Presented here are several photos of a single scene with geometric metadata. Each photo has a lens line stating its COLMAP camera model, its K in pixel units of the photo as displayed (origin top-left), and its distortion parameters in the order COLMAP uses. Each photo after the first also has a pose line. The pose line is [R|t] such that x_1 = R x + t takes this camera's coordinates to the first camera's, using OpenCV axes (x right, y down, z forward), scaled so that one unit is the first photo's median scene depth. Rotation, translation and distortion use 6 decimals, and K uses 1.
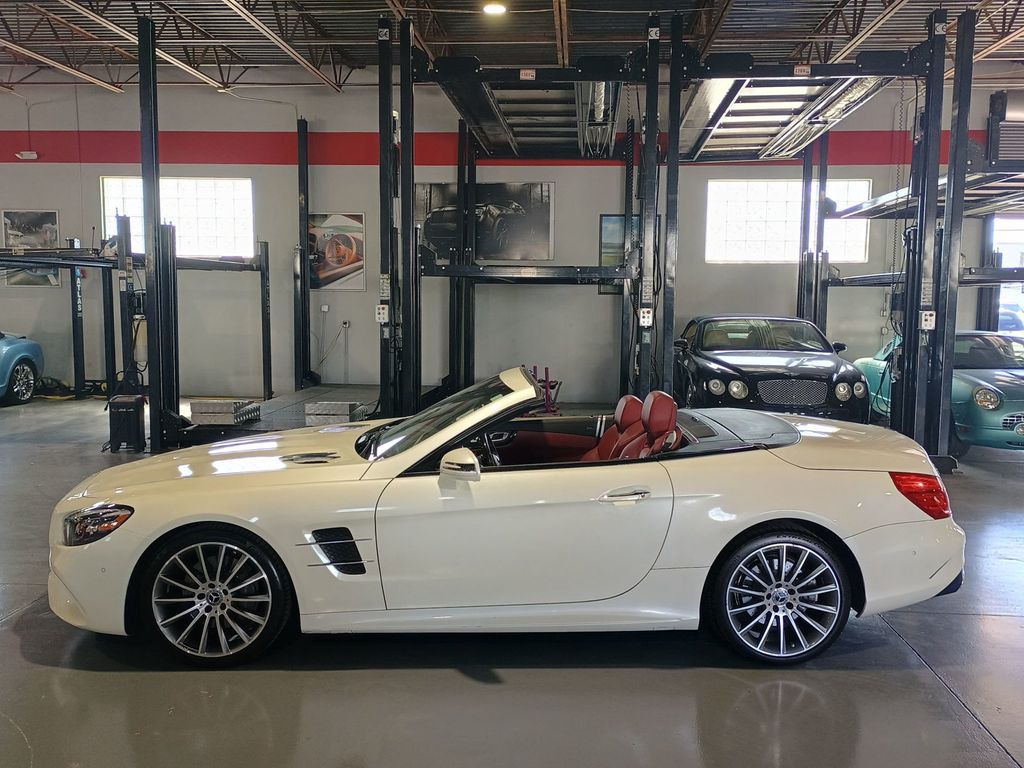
lens RADIAL K [[870.5, 0, 530.7], [0, 870.5, 380.2], [0, 0, 1]] dist [0.071804, -0.082058]
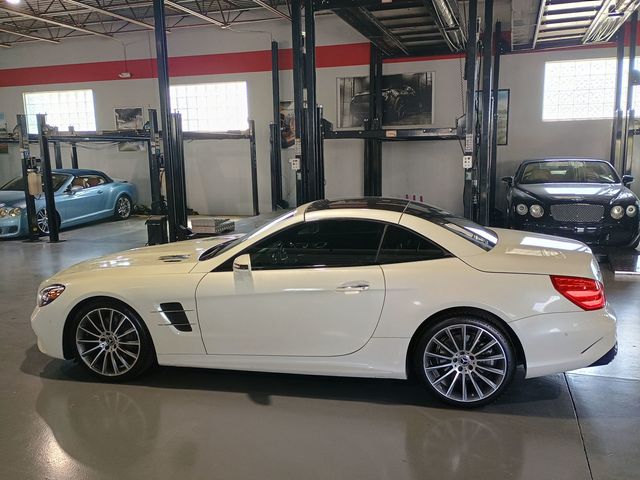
lens RADIAL K [[549.3, 0, 331.4], [0, 549.3, 238.5], [0, 0, 1]] dist [0.075059, -0.098272]
pose [[0.971454, 0.008589, -0.237073, 0.271423], [0.006660, 0.997963, 0.063447, -0.009444], [0.237135, -0.063214, 0.969418, 0.085742]]
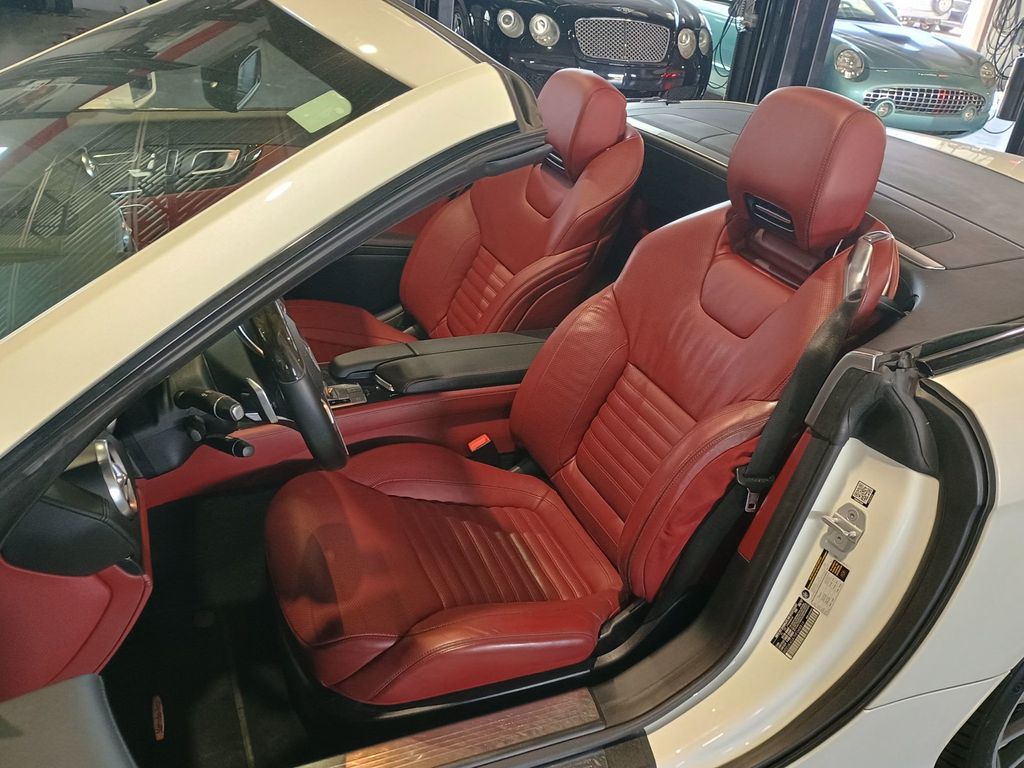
lens RADIAL K [[878.8, 0, 530.3], [0, 878.8, 381.6], [0, 0, 1]] dist [0.075059, -0.098272]
pose [[0.921914, -0.084623, 0.378038, -0.080909], [-0.074447, 0.918961, 0.387258, -0.007356], [-0.380173, -0.385163, 0.840903, 0.767274]]
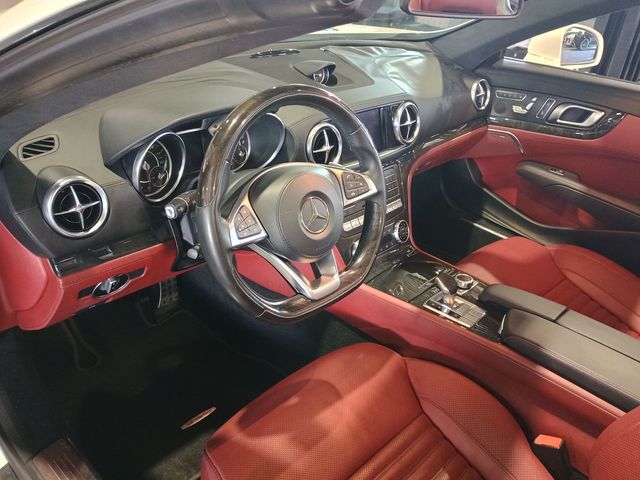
lens RADIAL K [[549.3, 0, 331.4], [0, 549.3, 238.5], [0, 0, 1]] dist [0.075059, -0.098272]
pose [[0.708336, 0.407341, -0.576483, 0.082209], [-0.157765, 0.887393, 0.433180, 0.022326], [0.688019, -0.215888, 0.692837, 0.909762]]
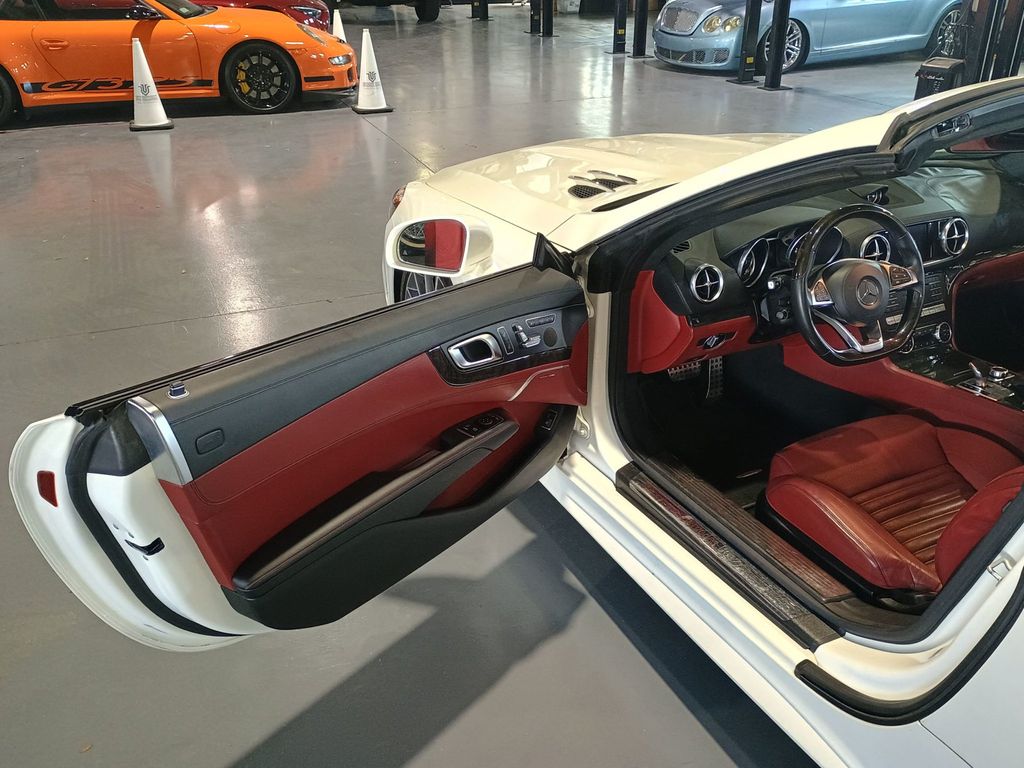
lens RADIAL K [[878.8, 0, 530.3], [0, 878.8, 381.6], [0, 0, 1]] dist [0.075059, -0.098272]
pose [[0.433745, 0.396794, -0.808962, 0.275048], [-0.075847, 0.910706, 0.406031, -0.030104], [0.897838, -0.114756, 0.425110, 0.686359]]
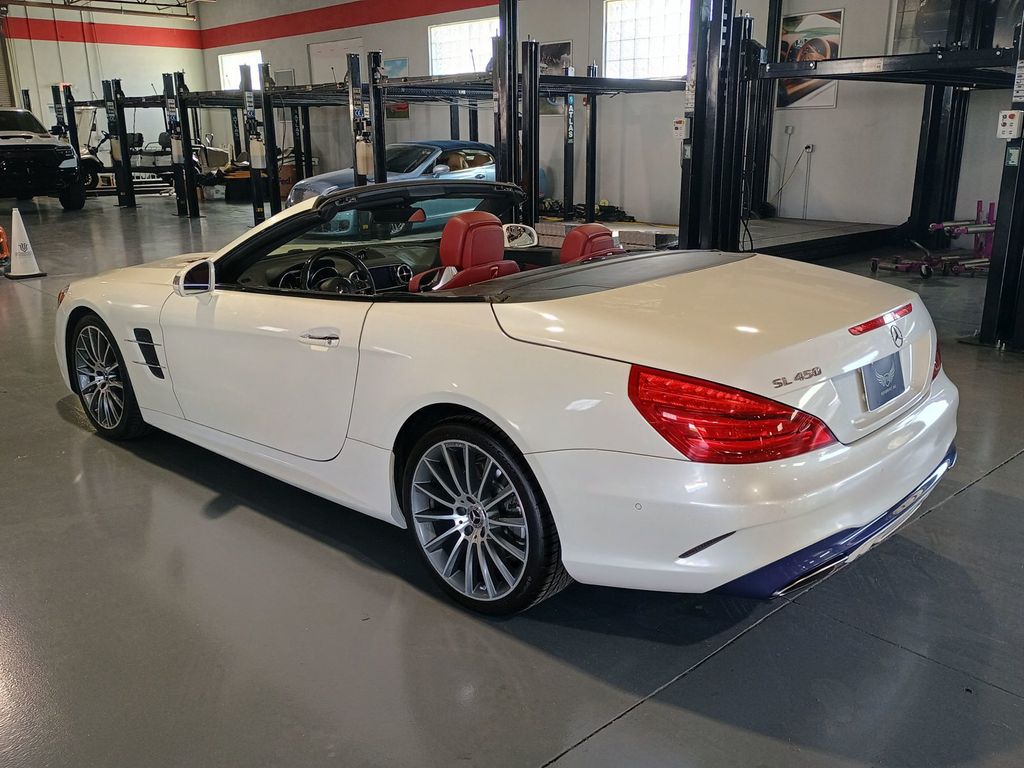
lens RADIAL K [[878.8, 0, 530.3], [0, 878.8, 381.6], [0, 0, 1]] dist [0.075059, -0.098272]
pose [[0.726243, 0.171312, -0.665750, 0.719258], [-0.048678, 0.978836, 0.198774, 0.002939], [0.685712, -0.111950, 0.719212, 0.514542]]
